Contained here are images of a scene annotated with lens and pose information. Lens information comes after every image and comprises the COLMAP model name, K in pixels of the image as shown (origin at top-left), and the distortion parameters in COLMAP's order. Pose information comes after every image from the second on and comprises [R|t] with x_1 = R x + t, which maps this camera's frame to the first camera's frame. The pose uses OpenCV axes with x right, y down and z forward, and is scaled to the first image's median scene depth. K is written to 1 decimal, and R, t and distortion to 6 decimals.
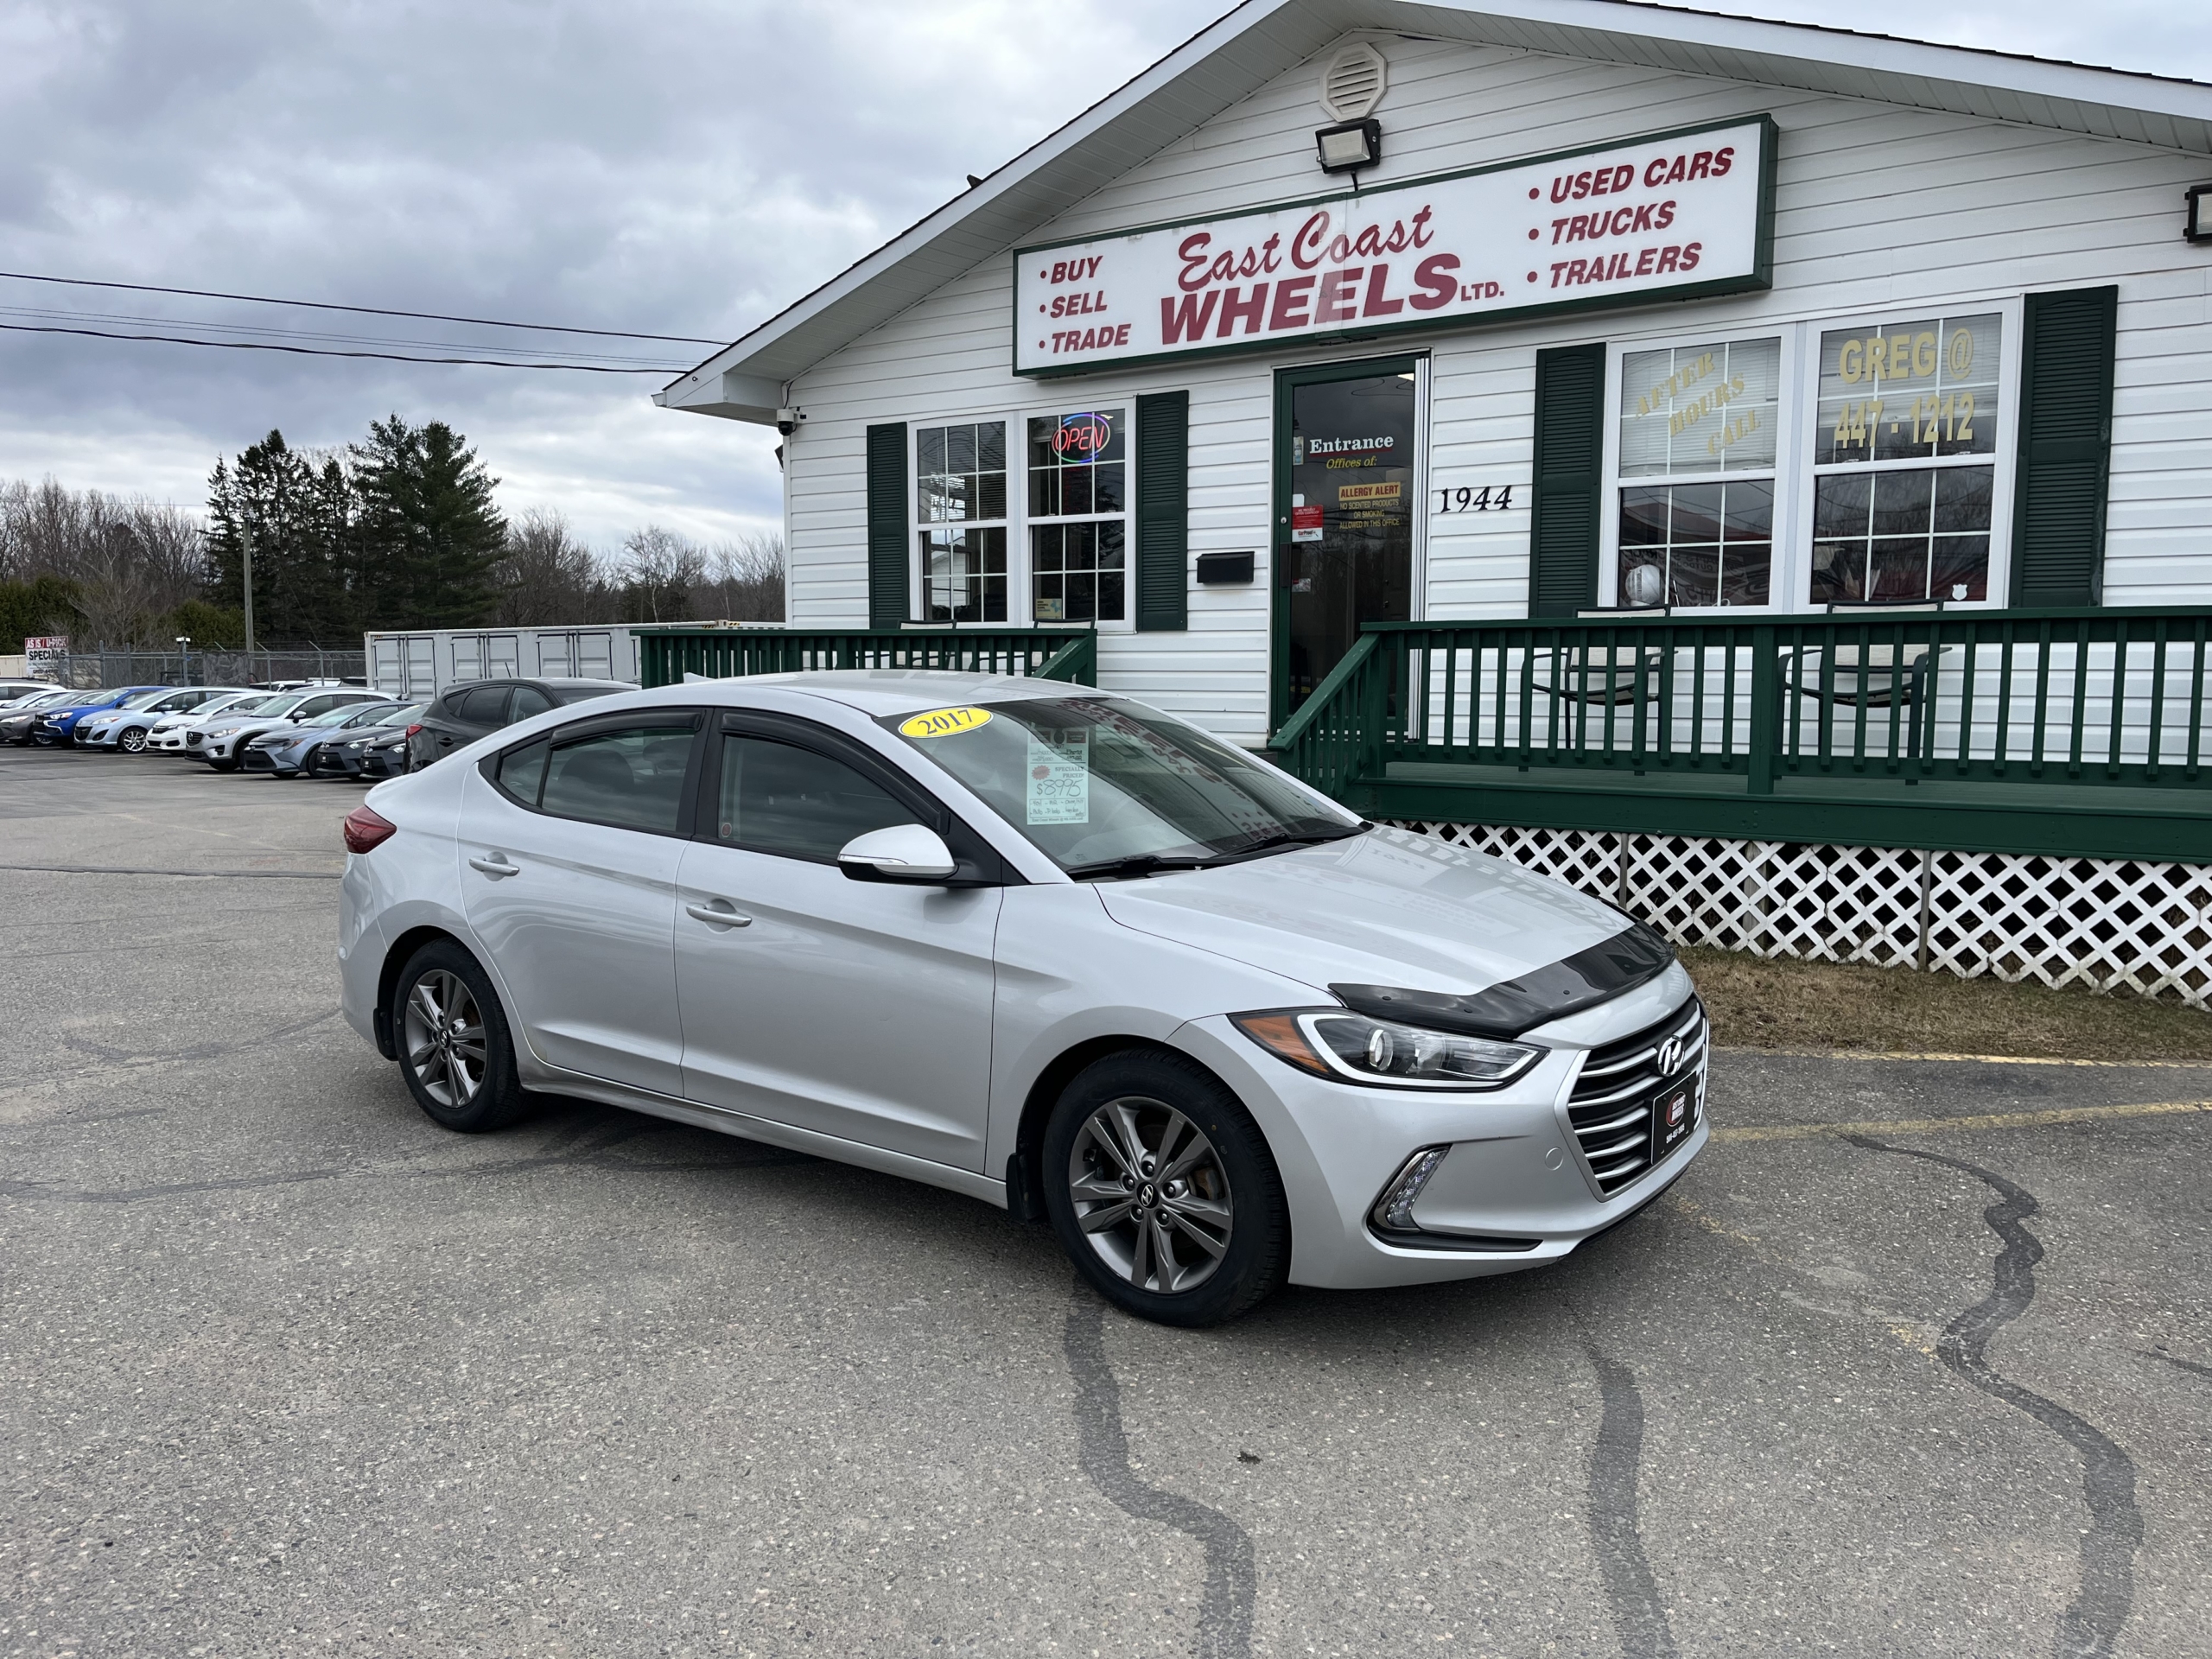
lens RADIAL K [[1726.5, 0, 1110.2], [0, 1726.5, 820.3], [0, 0, 1]] dist [0.027090, -0.004785]
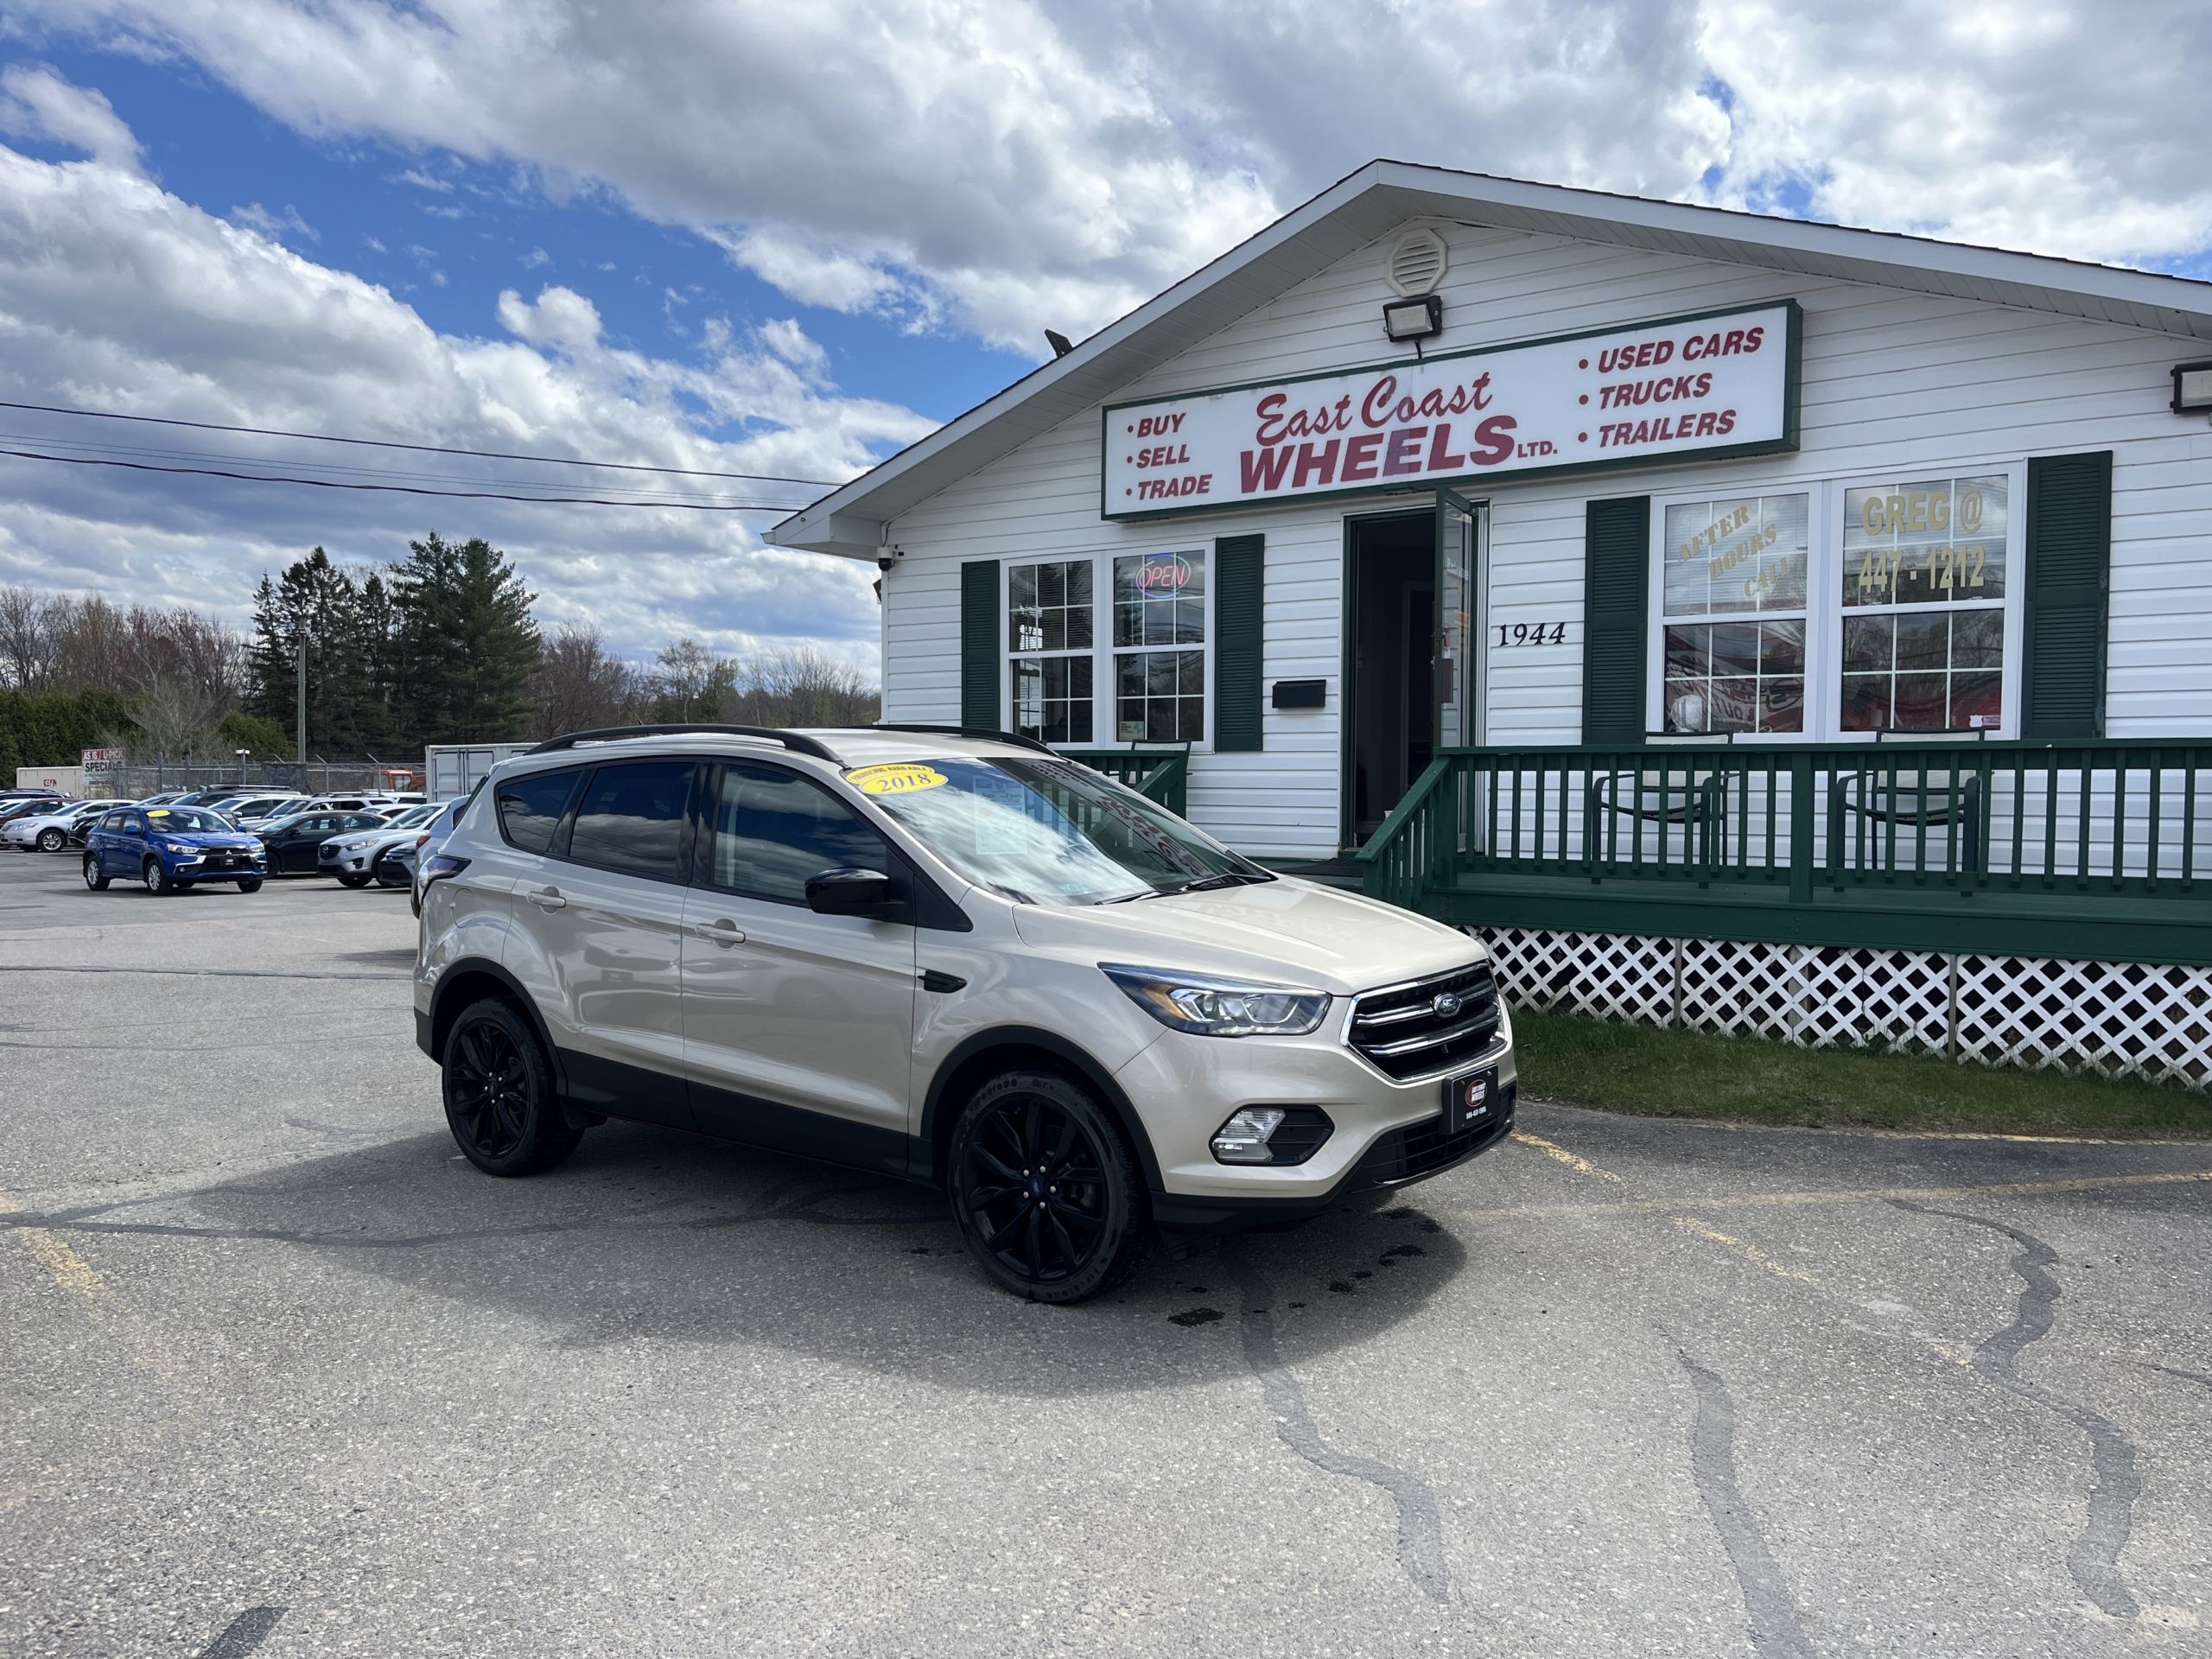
lens RADIAL K [[1728.0, 0, 1121.7], [0, 1728.0, 829.6], [0, 0, 1]] dist [0.040363, -0.034481]
pose [[0.999985, 0.002598, -0.004878, -0.043381], [-0.002881, 0.998250, -0.059069, 0.003772], [0.004716, 0.059083, 0.998242, -0.091727]]
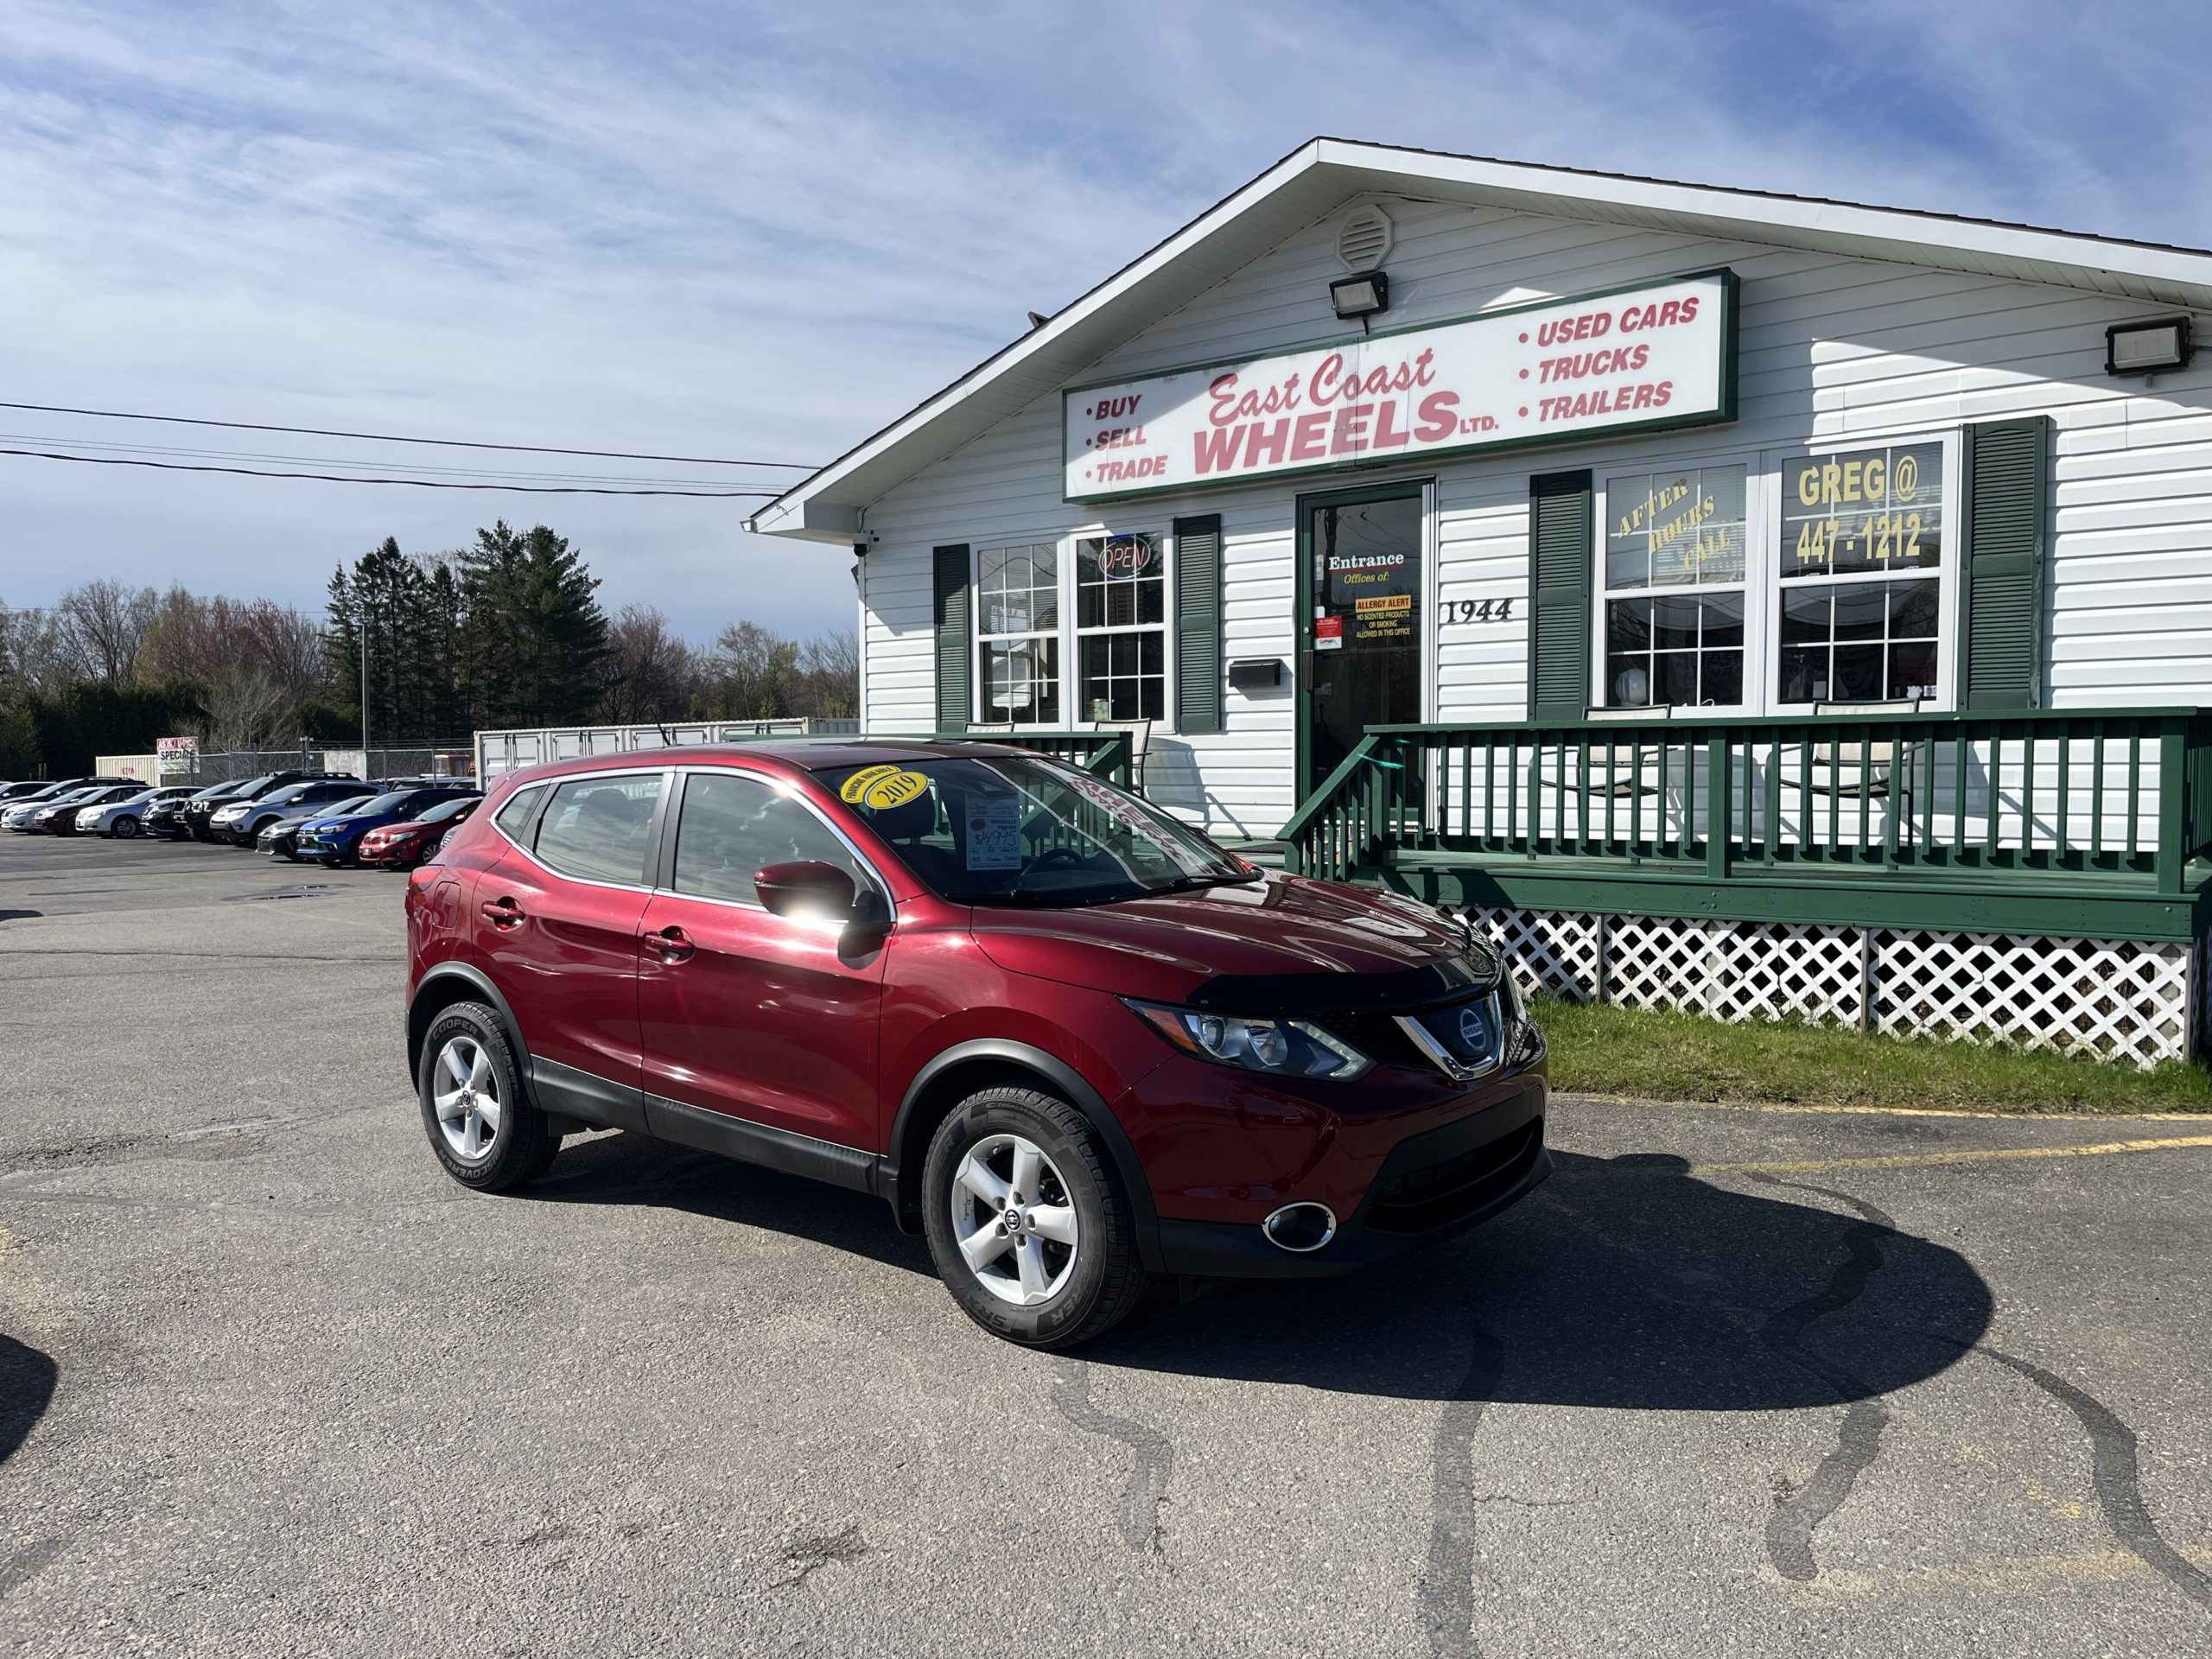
lens RADIAL K [[1731.0, 0, 1094.4], [0, 1731.0, 836.5], [0, 0, 1]] dist [0.027026, -0.010641]
pose [[0.998205, -0.006292, -0.059551, 0.032471], [0.003828, 0.999136, -0.041391, 0.002189], [0.059760, 0.041089, 0.997367, -0.105544]]
